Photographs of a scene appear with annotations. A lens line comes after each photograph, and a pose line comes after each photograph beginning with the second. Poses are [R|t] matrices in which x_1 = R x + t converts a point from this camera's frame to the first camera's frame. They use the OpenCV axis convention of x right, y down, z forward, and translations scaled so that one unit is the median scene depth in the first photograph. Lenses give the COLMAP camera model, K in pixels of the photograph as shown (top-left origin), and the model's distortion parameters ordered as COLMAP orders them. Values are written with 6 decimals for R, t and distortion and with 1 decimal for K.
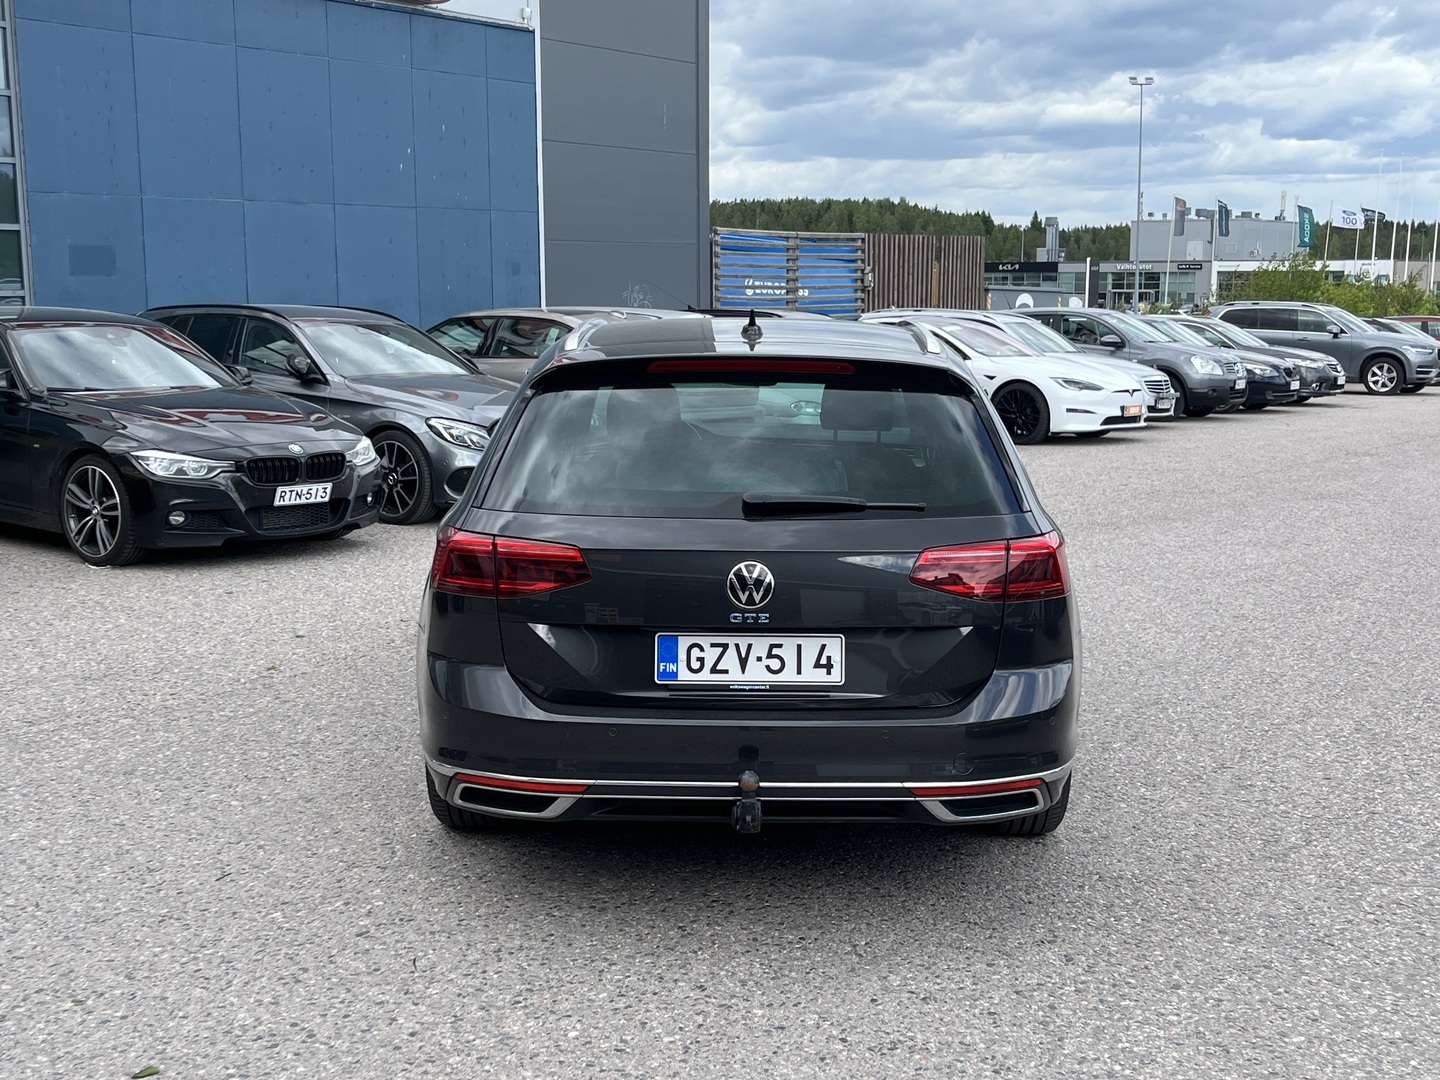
lens RADIAL K [[1705.0, 0, 739.8], [0, 1705.0, 523.1], [0, 0, 1]] dist [0.028648, 0.000000]
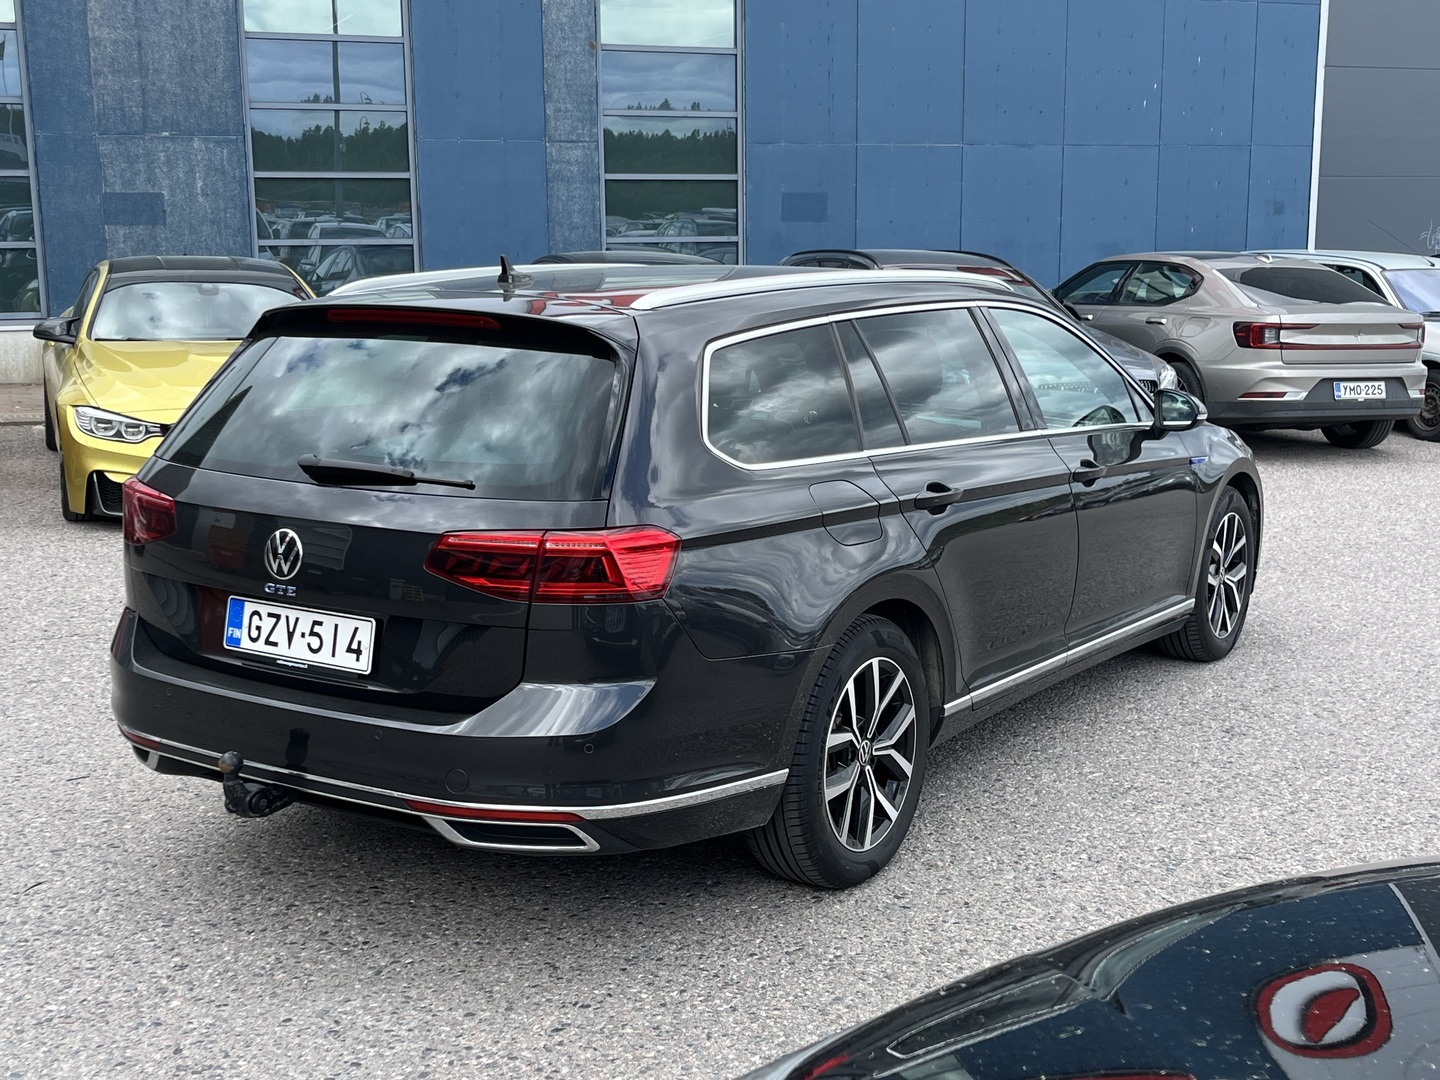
lens RADIAL K [[1705.0, 0, 721.8], [0, 1705.0, 543.4], [0, 0, 1]] dist [0.028648, 0.000000]
pose [[0.853505, 0.090848, -0.513104, 0.676554], [-0.068321, 0.995695, 0.062648, -0.043534], [0.516587, -0.018414, 0.856037, 0.323968]]
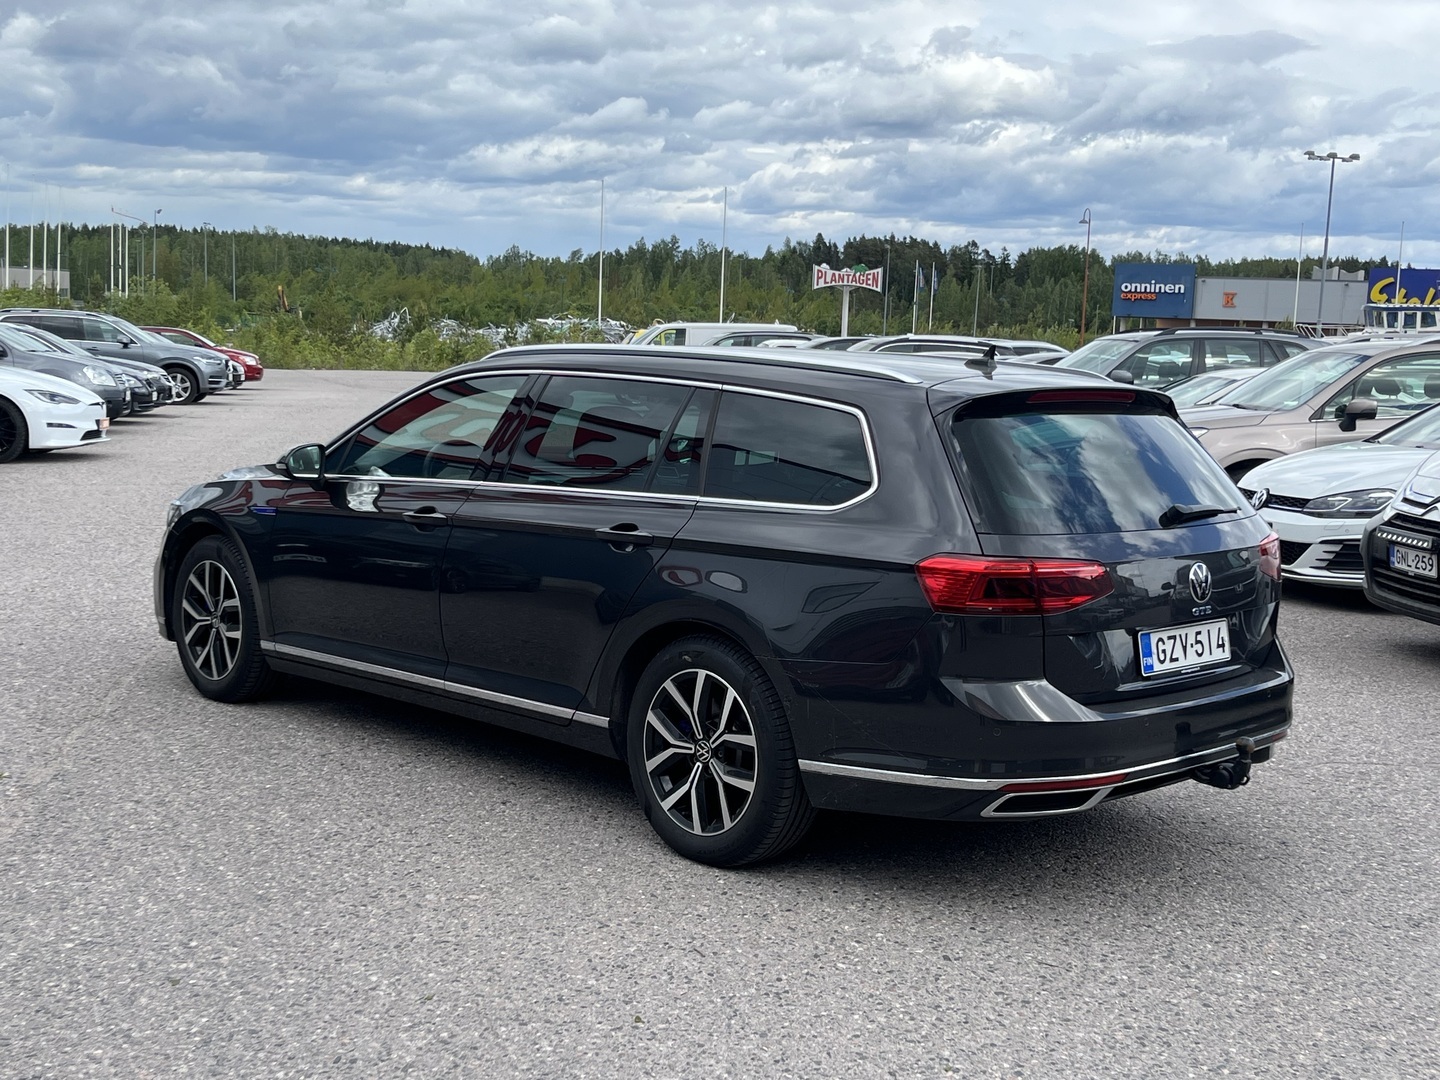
lens RADIAL K [[1705.0, 0, 722.3], [0, 1705.0, 545.6], [0, 0, 1]] dist [0.028648, 0.000000]
pose [[0.723247, -0.065850, 0.687442, -1.034390], [0.059737, 0.997678, 0.032719, -0.047751], [-0.688001, 0.017402, 0.725501, 0.362337]]
